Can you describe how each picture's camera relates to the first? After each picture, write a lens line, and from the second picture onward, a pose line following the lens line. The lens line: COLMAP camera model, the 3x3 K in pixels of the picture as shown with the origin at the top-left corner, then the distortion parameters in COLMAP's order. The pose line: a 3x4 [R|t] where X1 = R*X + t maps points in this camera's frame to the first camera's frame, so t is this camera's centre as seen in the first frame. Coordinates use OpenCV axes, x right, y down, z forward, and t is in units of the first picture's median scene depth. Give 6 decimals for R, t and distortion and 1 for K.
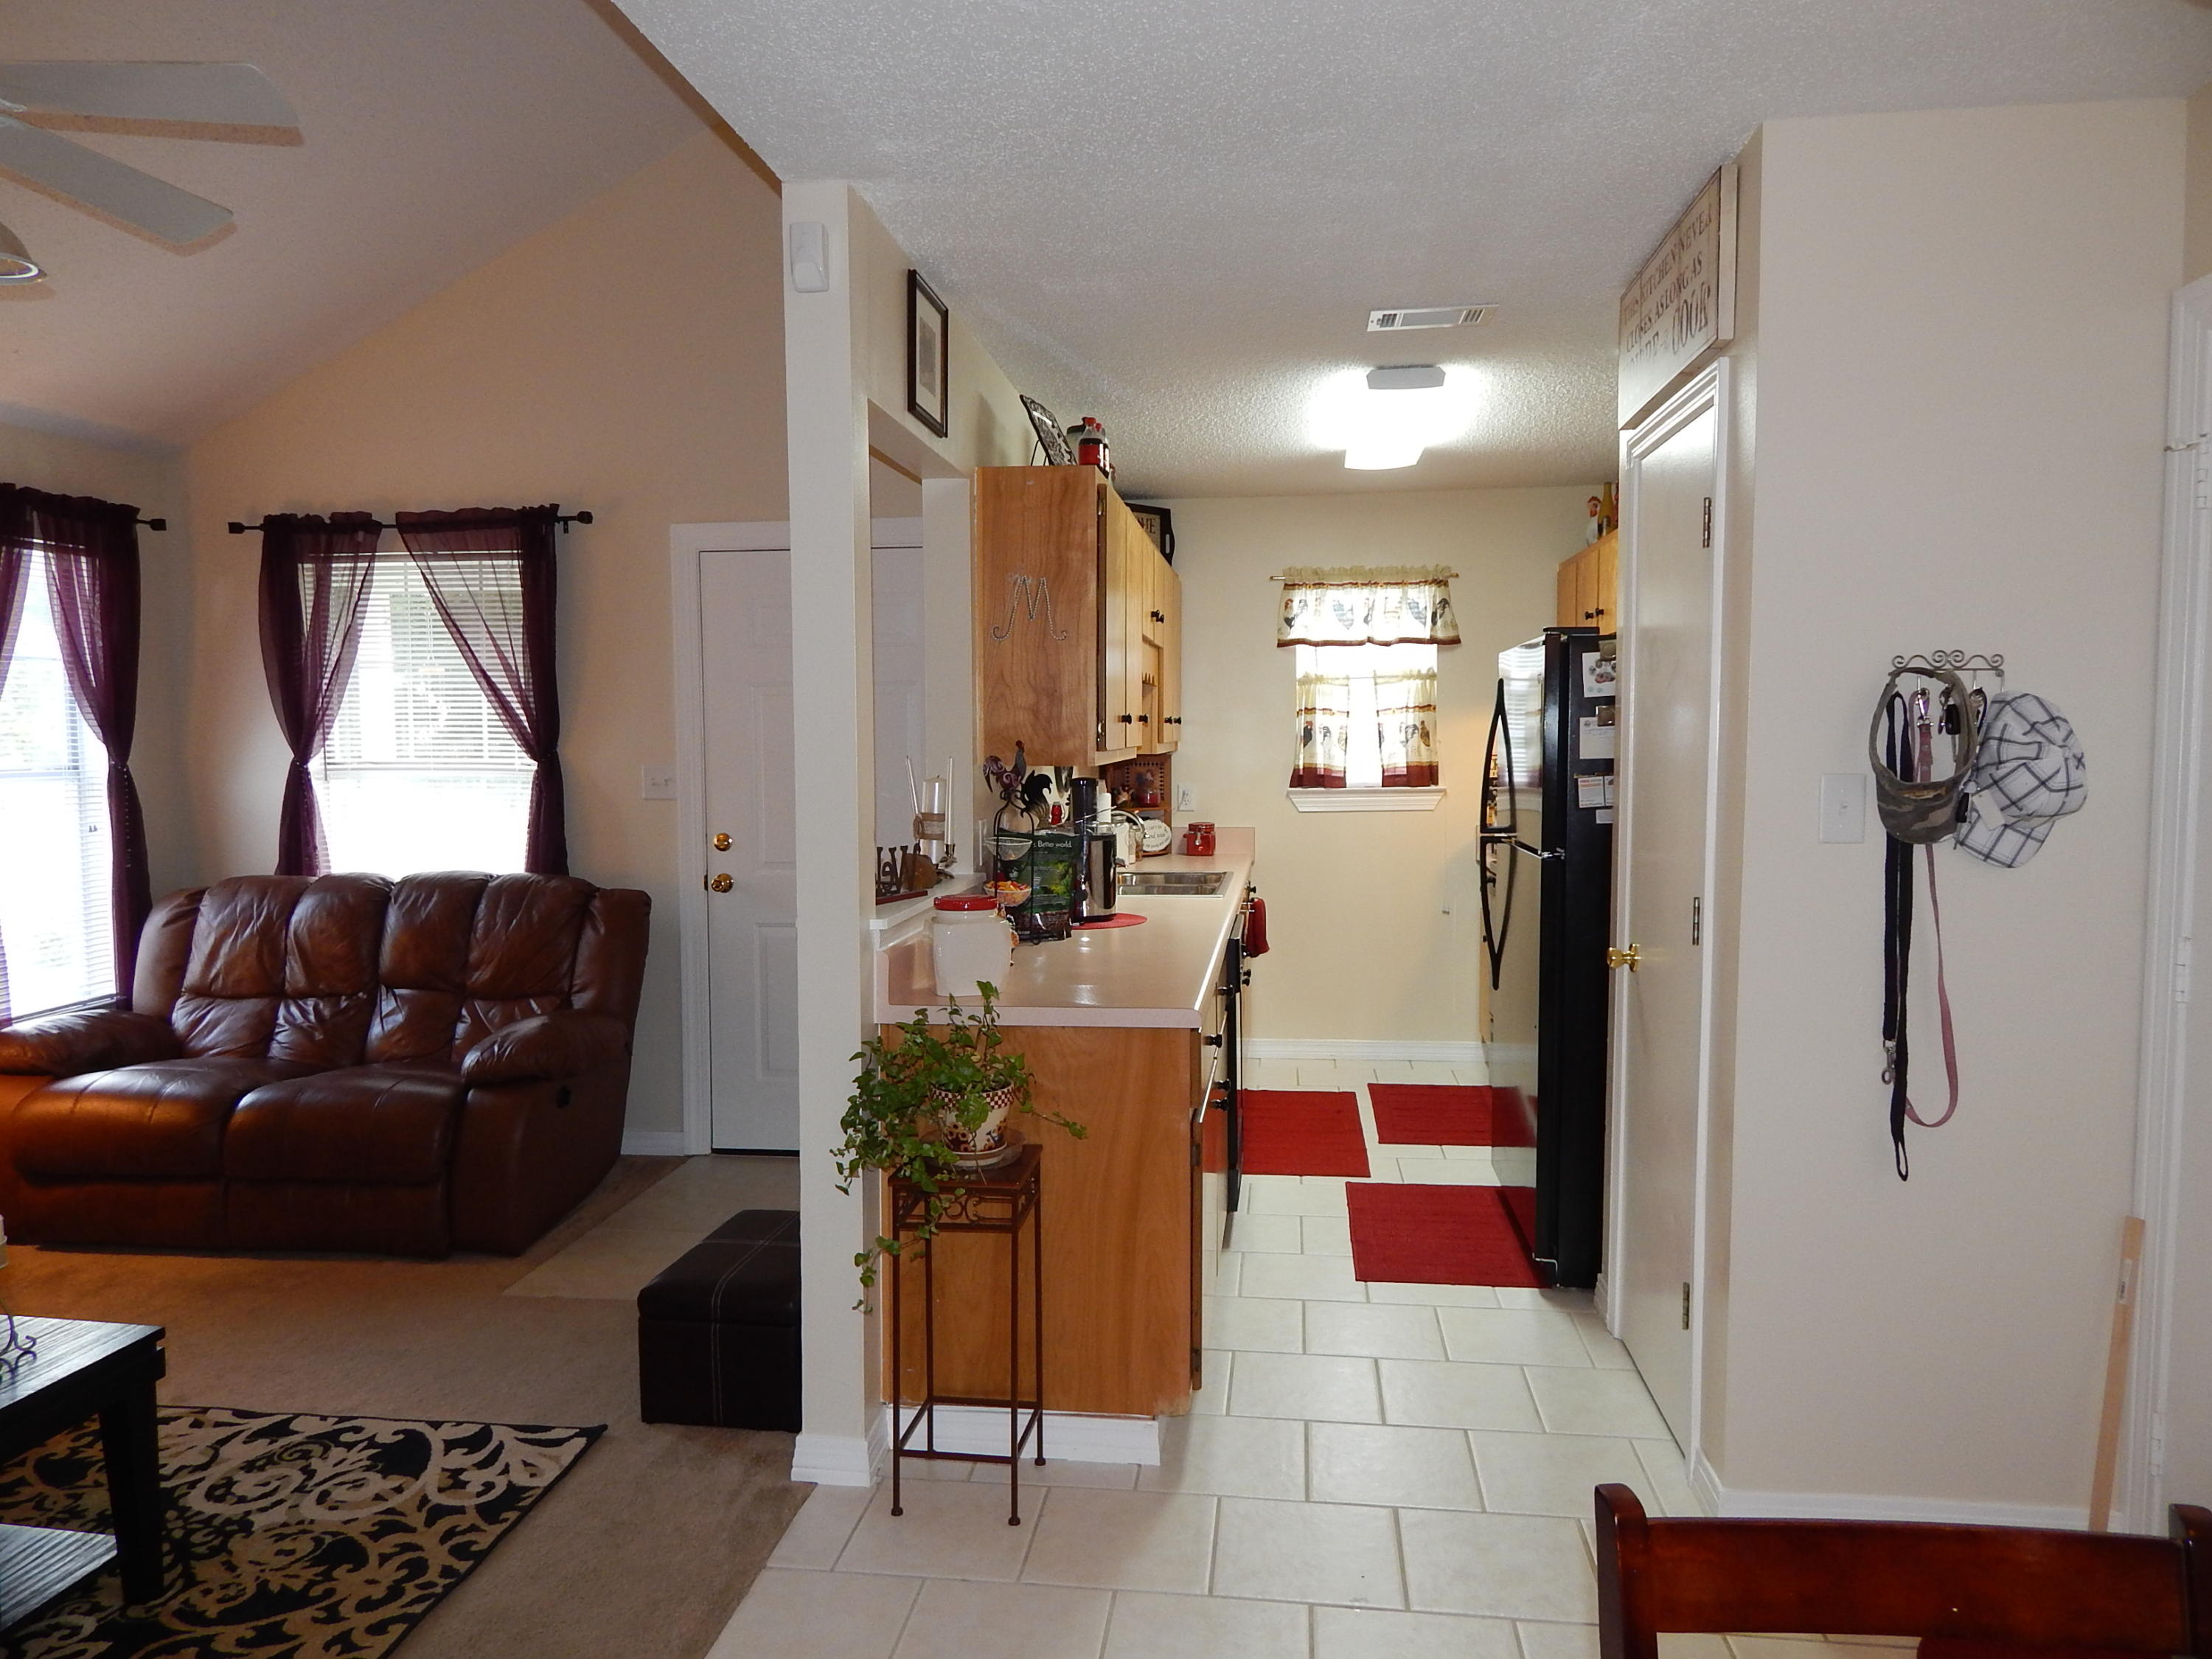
lens RADIAL K [[1440.5, 0, 1095.8], [0, 1440.5, 831.7], [0, 0, 1]] dist [0.025814, -0.023863]
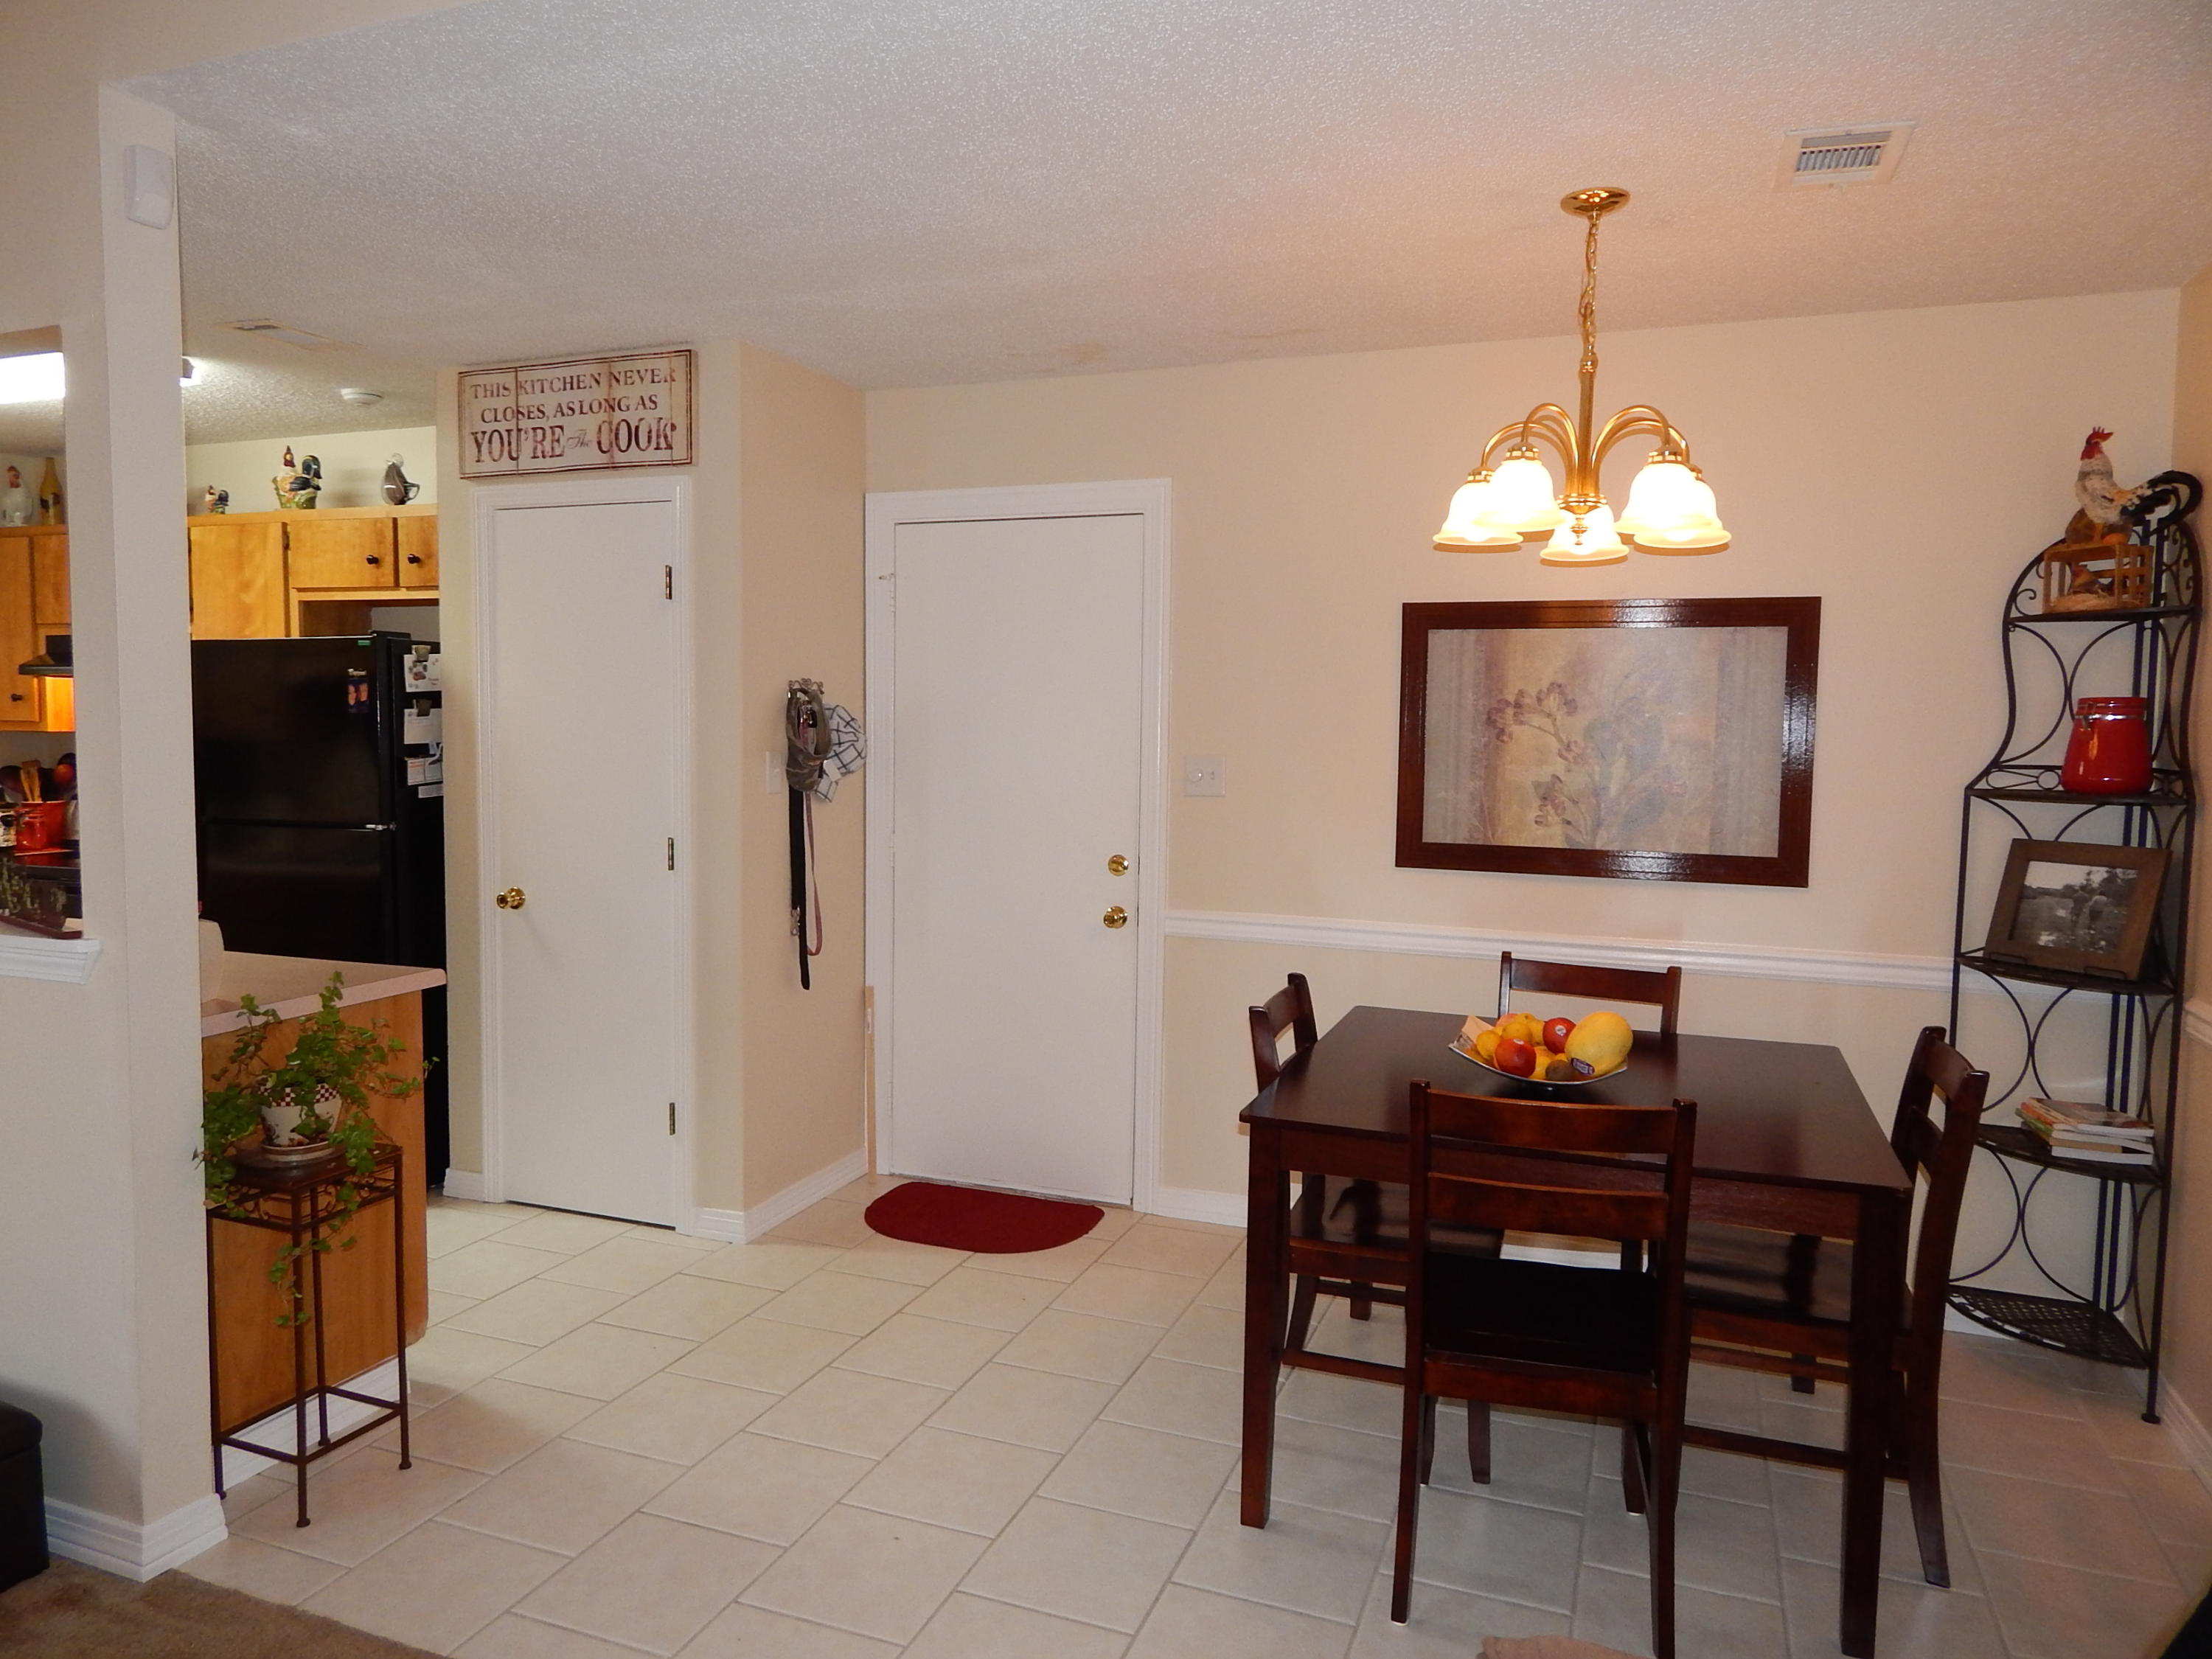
lens RADIAL K [[1465.8, 0, 1114.9], [0, 1465.8, 828.3], [0, 0, 1]] dist [-0.002566, -0.001572]
pose [[0.230291, -0.064086, 0.971009, -0.543650], [0.055443, 0.997072, 0.052657, -0.010064], [-0.971541, 0.041709, 0.233170, 0.127174]]
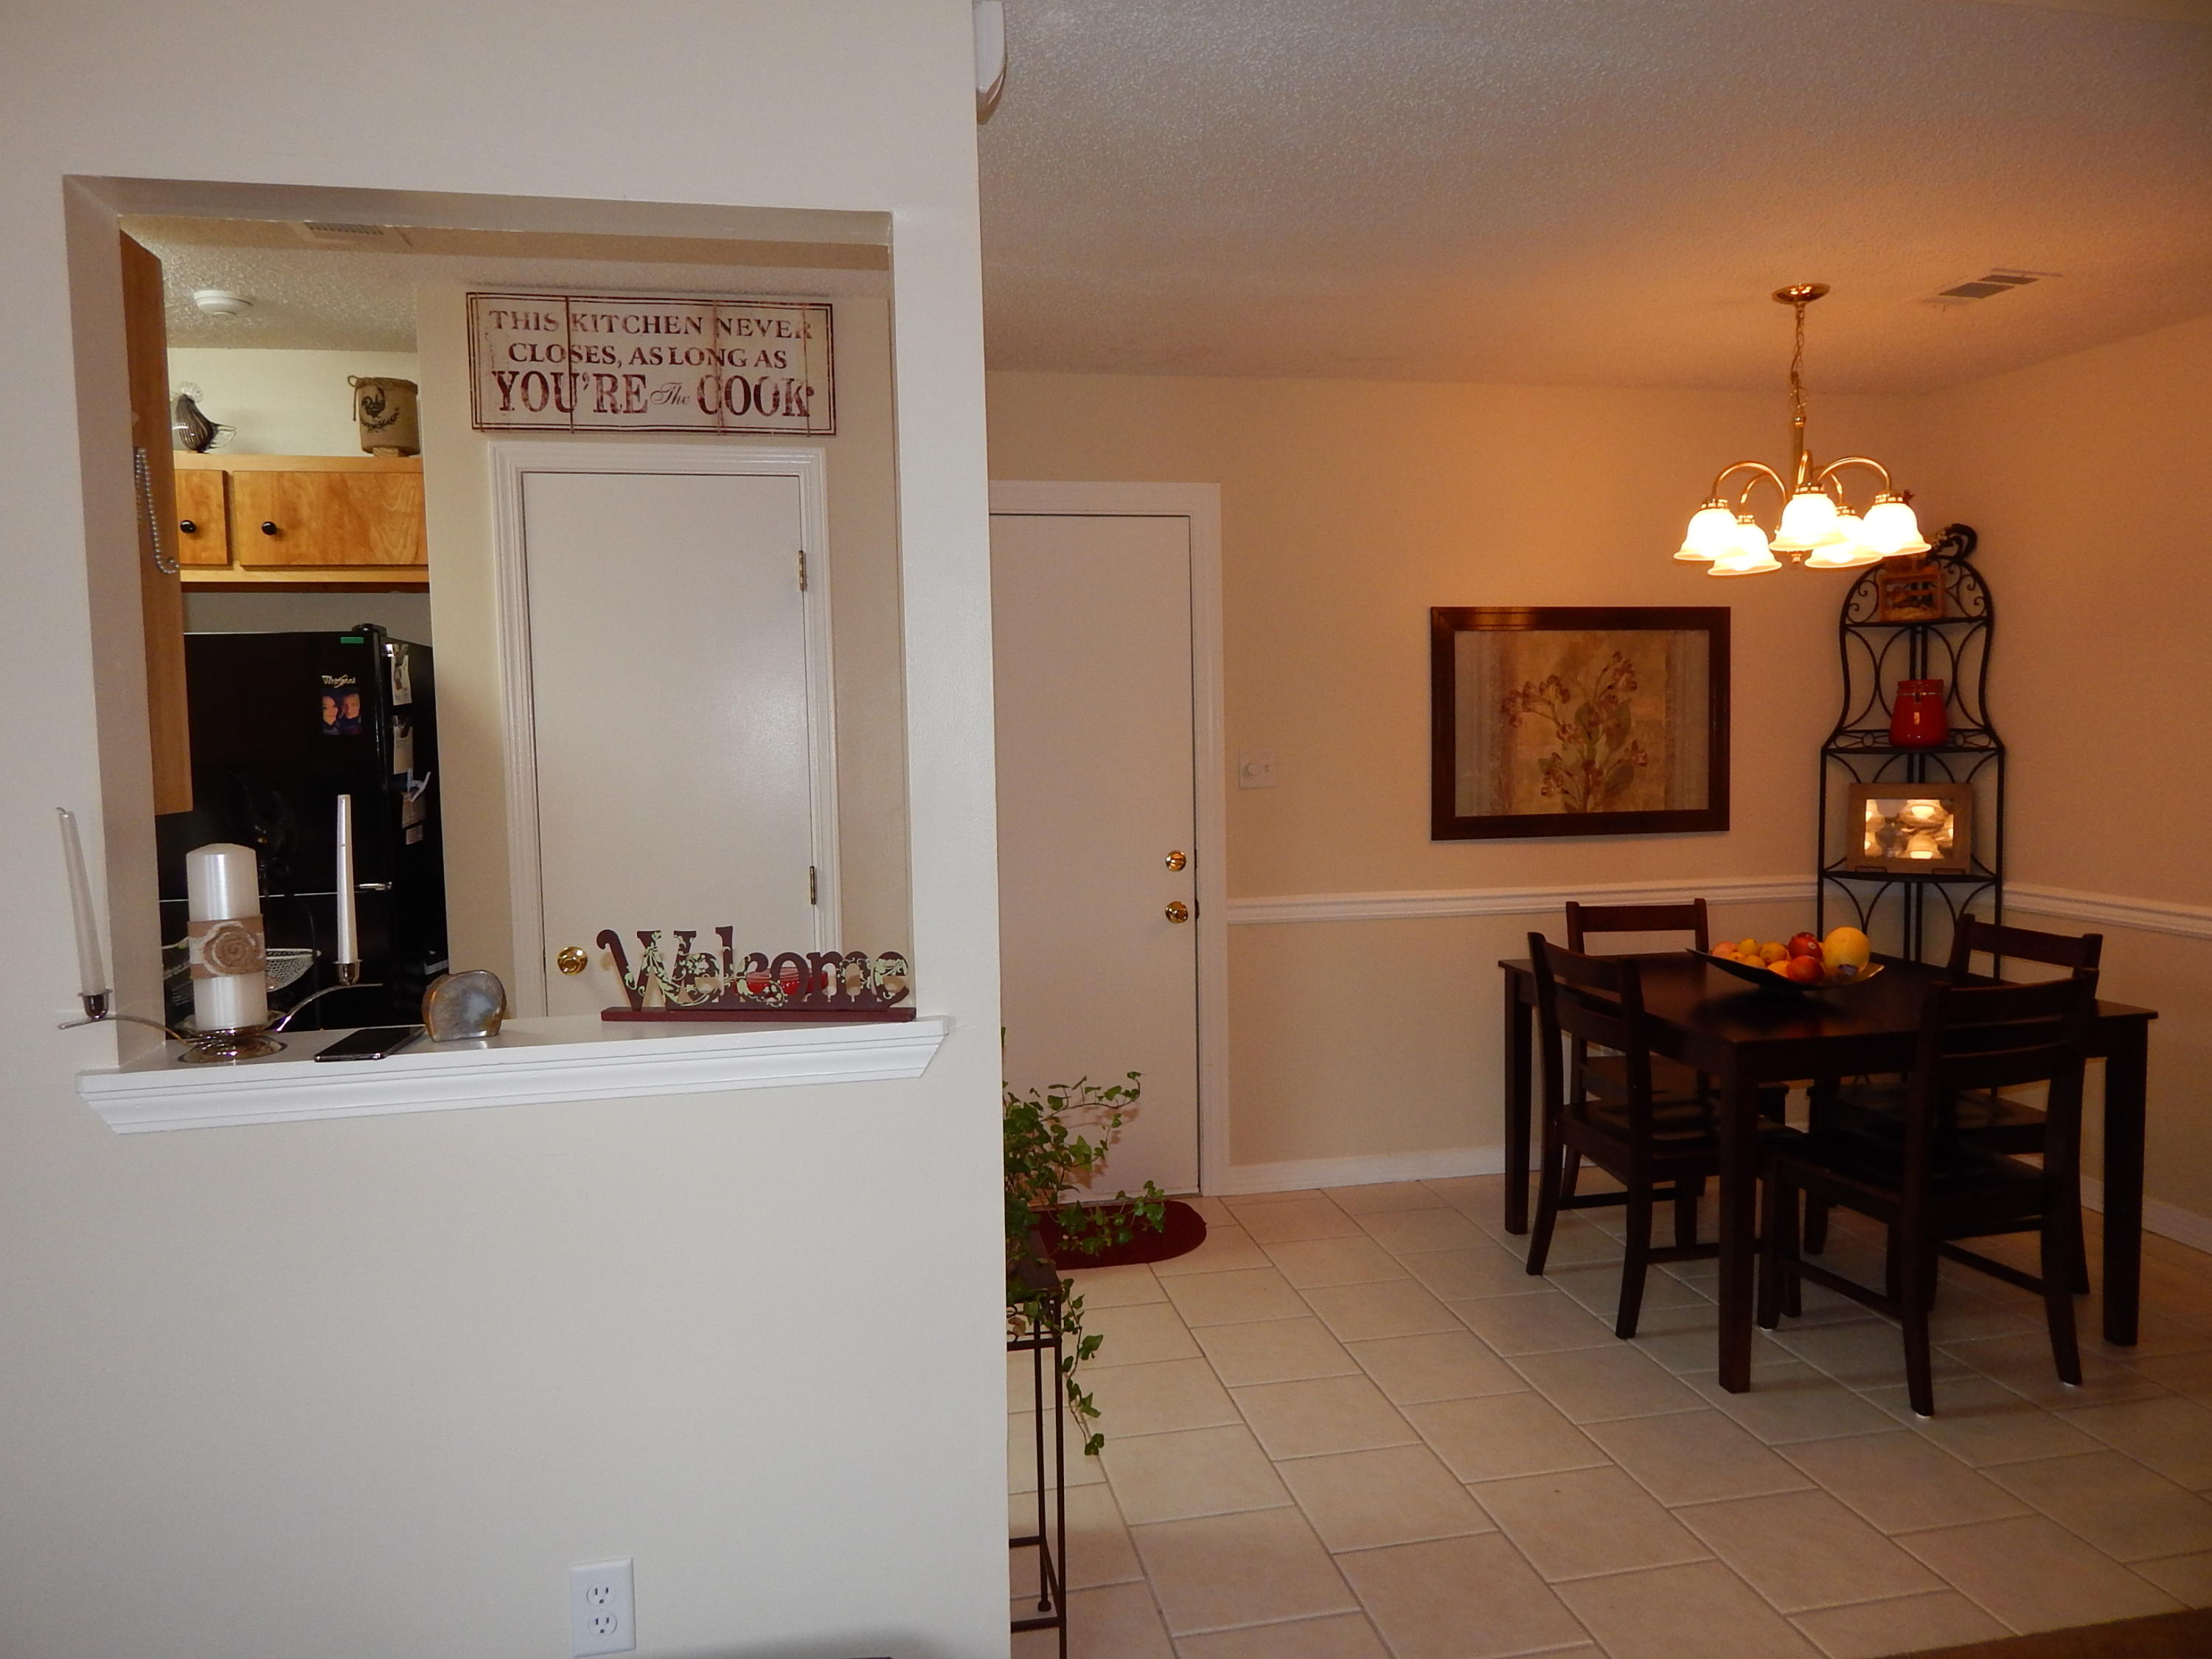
lens RADIAL K [[1465.8, 0, 1114.9], [0, 1465.8, 828.3], [0, 0, 1]] dist [-0.002566, -0.001572]
pose [[-0.329937, -0.057643, 0.942241, -0.517760], [0.086123, 0.992133, 0.090852, -0.048070], [-0.940066, 0.111124, -0.322377, 0.686926]]
